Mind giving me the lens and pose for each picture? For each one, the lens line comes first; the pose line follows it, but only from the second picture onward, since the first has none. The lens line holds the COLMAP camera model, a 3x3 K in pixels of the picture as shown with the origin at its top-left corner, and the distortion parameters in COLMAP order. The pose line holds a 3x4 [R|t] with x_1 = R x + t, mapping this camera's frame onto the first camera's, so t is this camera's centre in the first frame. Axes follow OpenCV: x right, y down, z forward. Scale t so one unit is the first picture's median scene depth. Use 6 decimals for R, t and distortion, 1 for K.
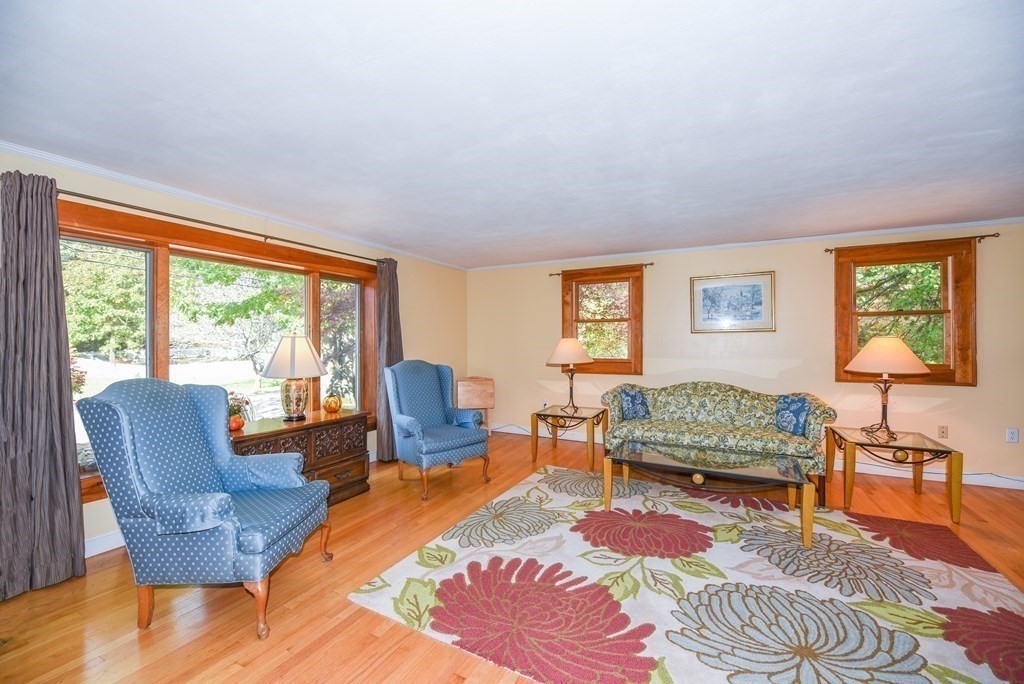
lens RADIAL K [[411.8, 0, 510.9], [0, 411.8, 339.4], [0, 0, 1]] dist [-0.012845, -0.000142]
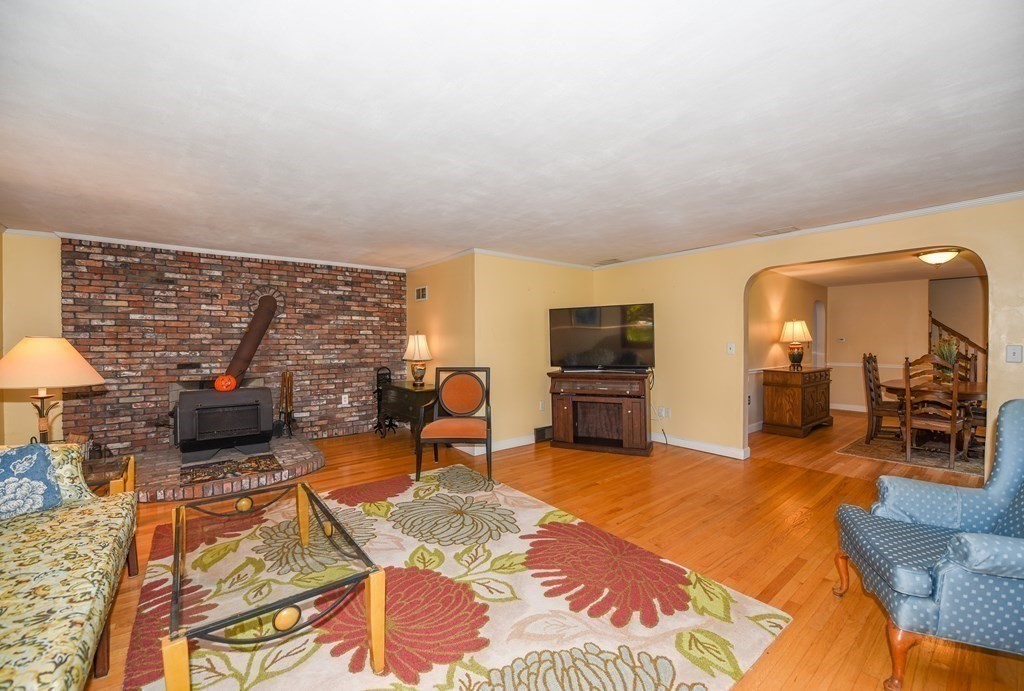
lens RADIAL K [[411.8, 0, 508.1], [0, 411.8, 343.6], [0, 0, 1]] dist [-0.012845, -0.000142]
pose [[-0.913805, -0.000541, 0.406152, -0.158775], [0.000262, 0.999998, 0.001920, 0.005896], [-0.406153, 0.001861, -0.913803, 1.803535]]
